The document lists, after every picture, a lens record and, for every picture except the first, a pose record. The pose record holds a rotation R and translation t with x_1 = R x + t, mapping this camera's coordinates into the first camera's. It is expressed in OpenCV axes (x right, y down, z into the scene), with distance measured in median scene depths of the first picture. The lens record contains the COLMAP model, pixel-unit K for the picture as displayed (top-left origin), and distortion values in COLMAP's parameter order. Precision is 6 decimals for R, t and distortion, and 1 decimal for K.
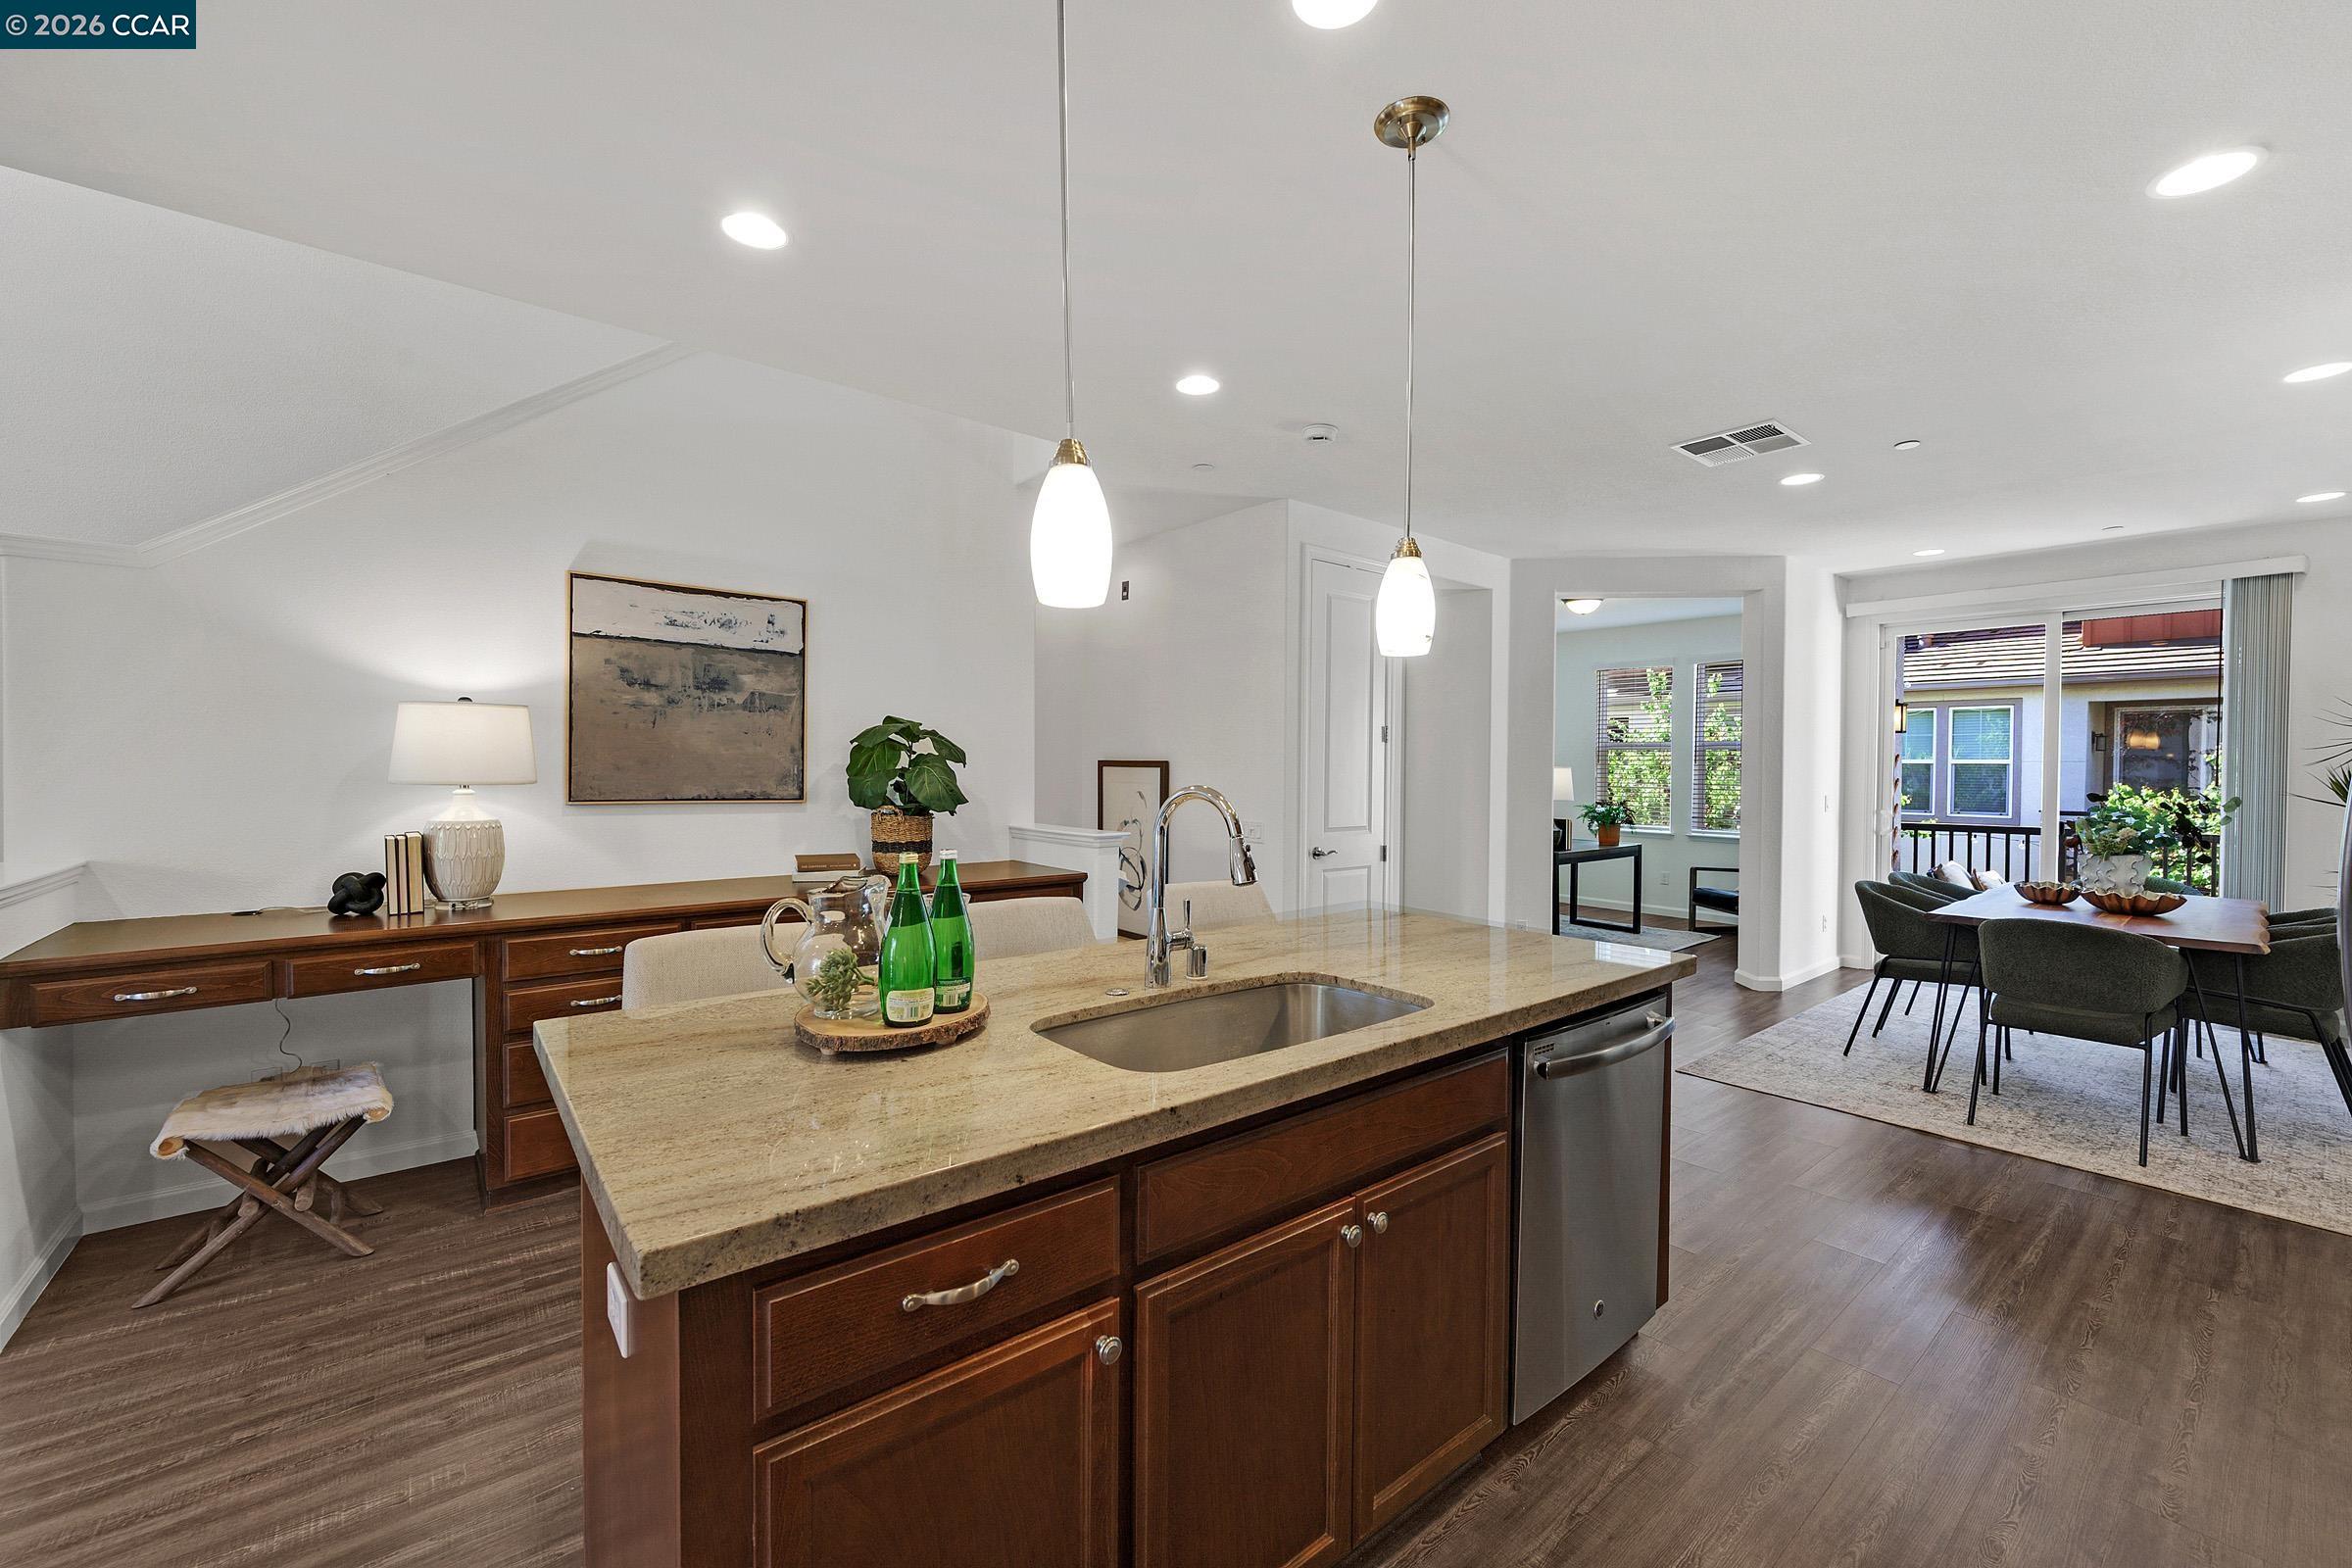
lens RADIAL K [[938.0, 0, 1183.2], [0, 938.0, 777.8], [0, 0, 1]] dist [-0.006370, 0.000676]
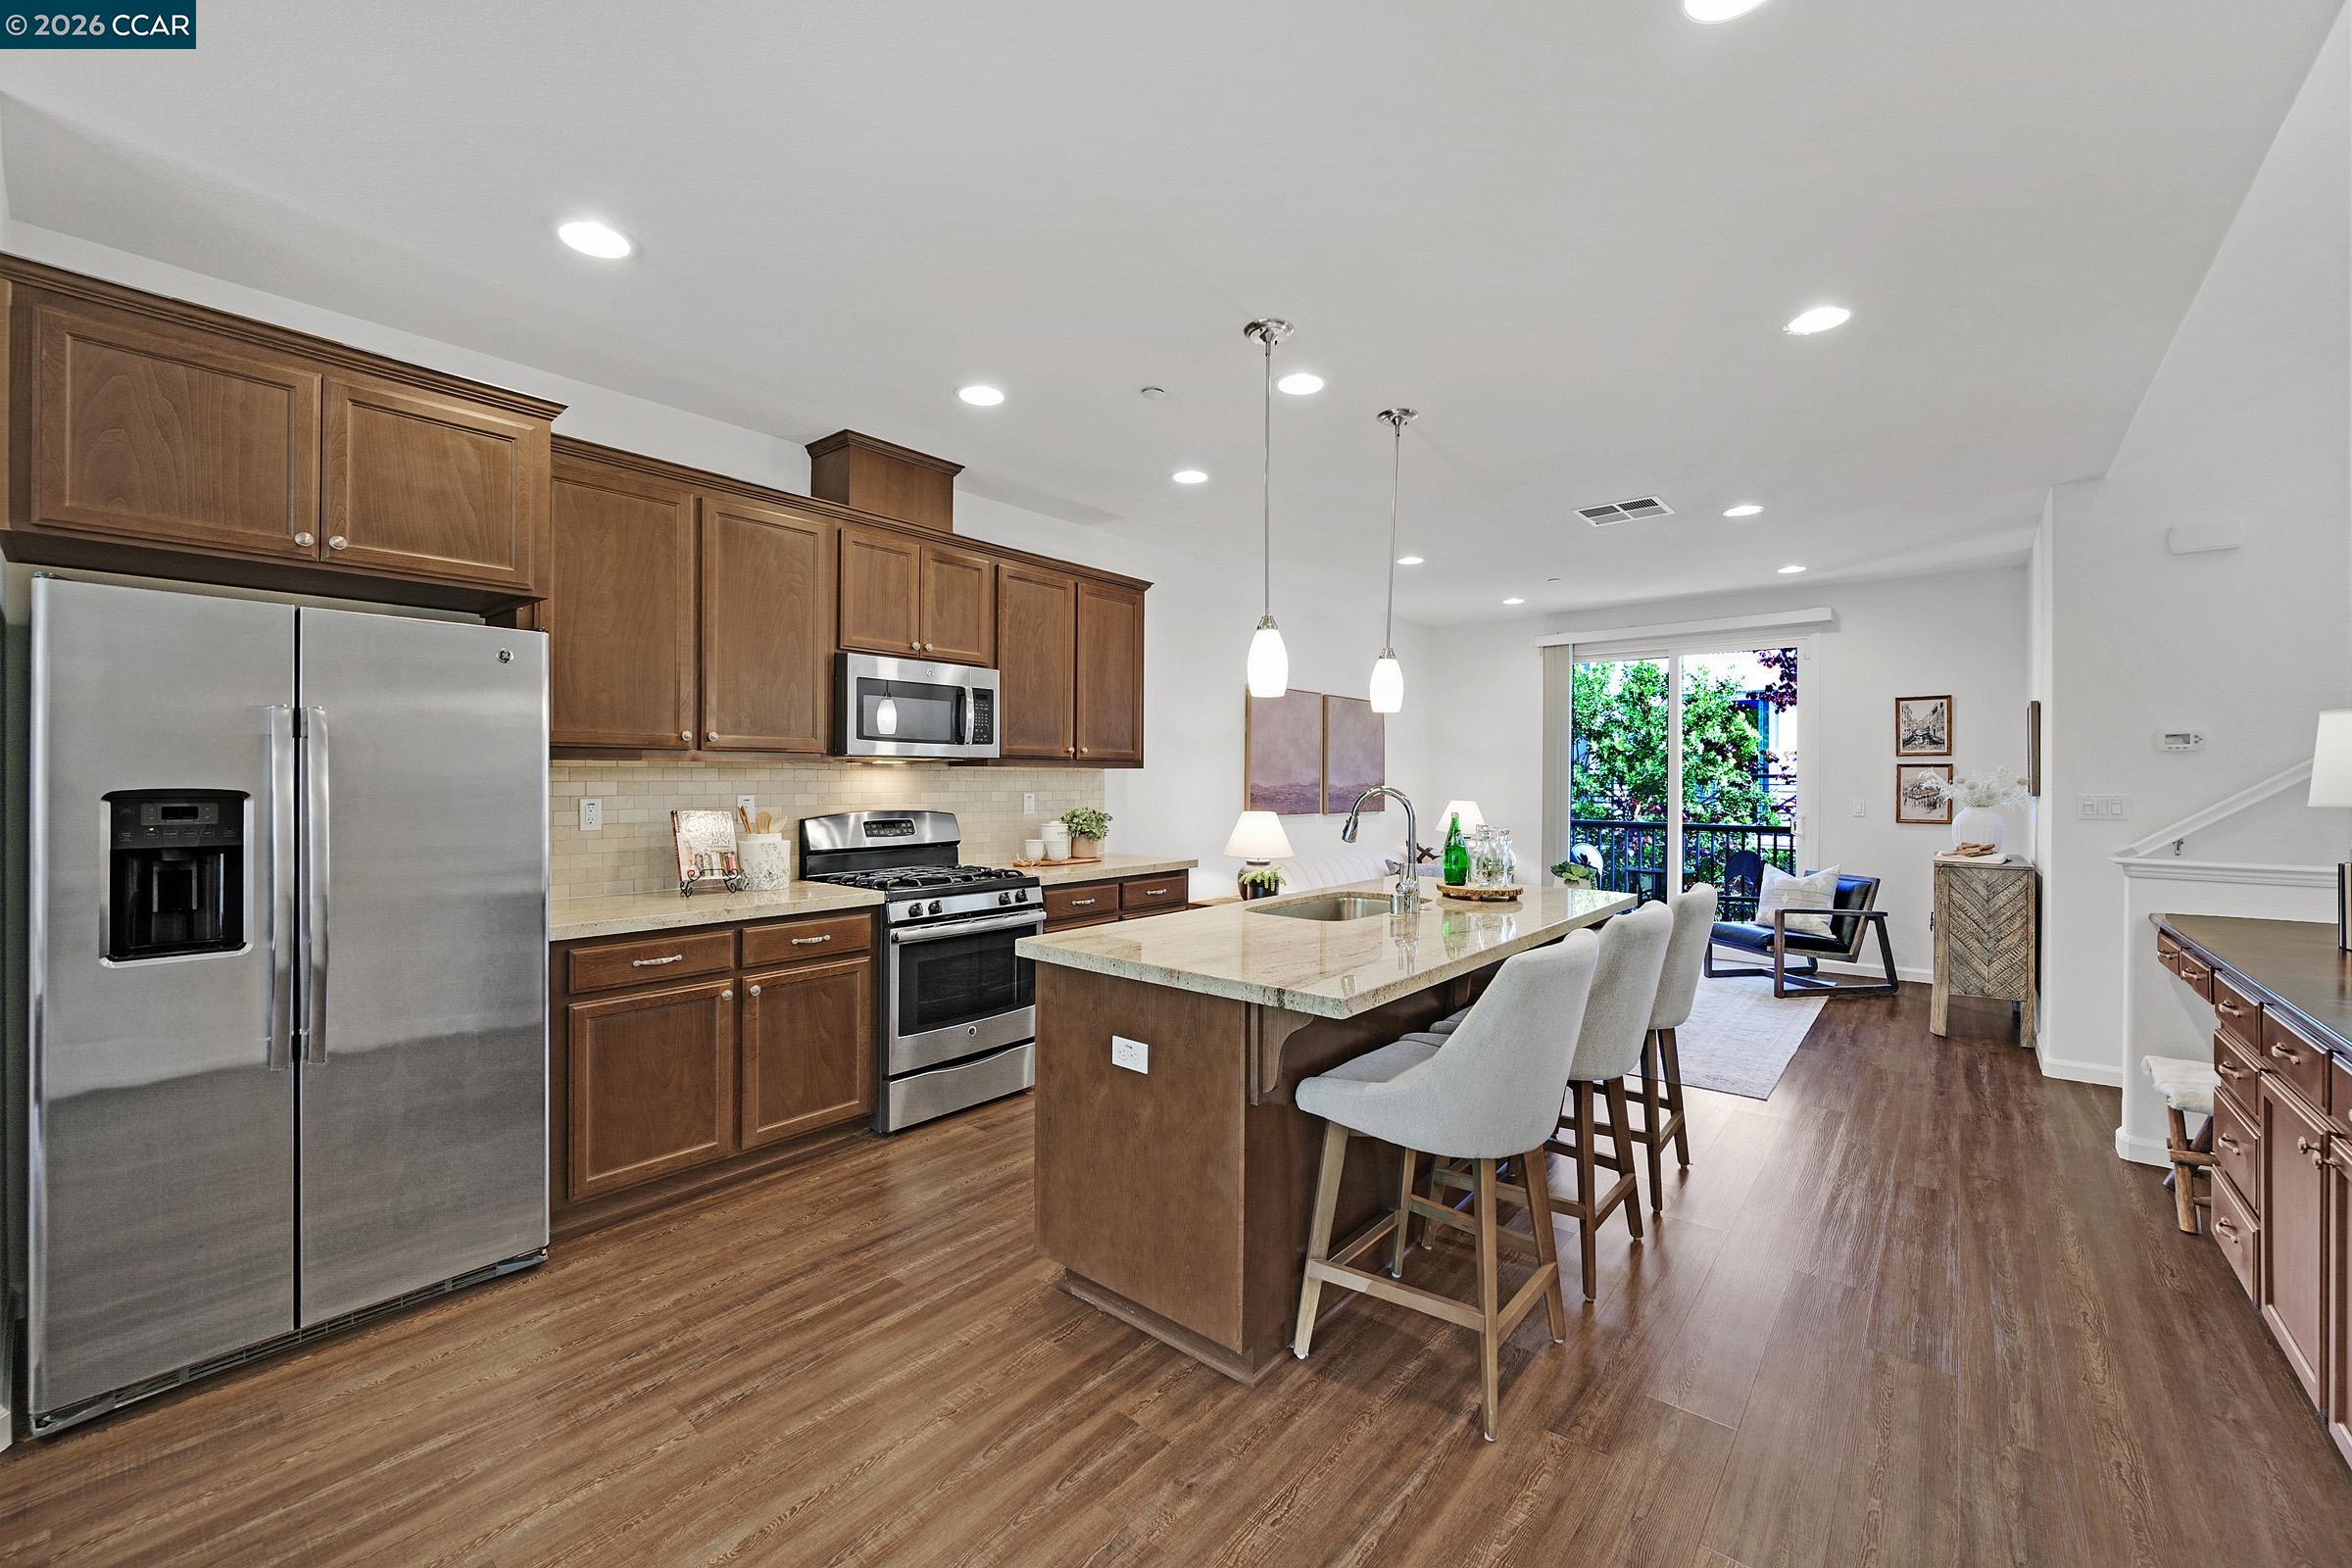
lens RADIAL K [[938.9, 0, 1182.0], [0, 938.9, 779.6], [0, 0, 1]] dist [-0.003946, 0.000214]
pose [[-0.981631, -0.012382, -0.190386, 0.325220], [-0.015170, 0.999798, 0.013190, -0.009973], [0.190184, 0.015836, -0.981621, 1.214860]]
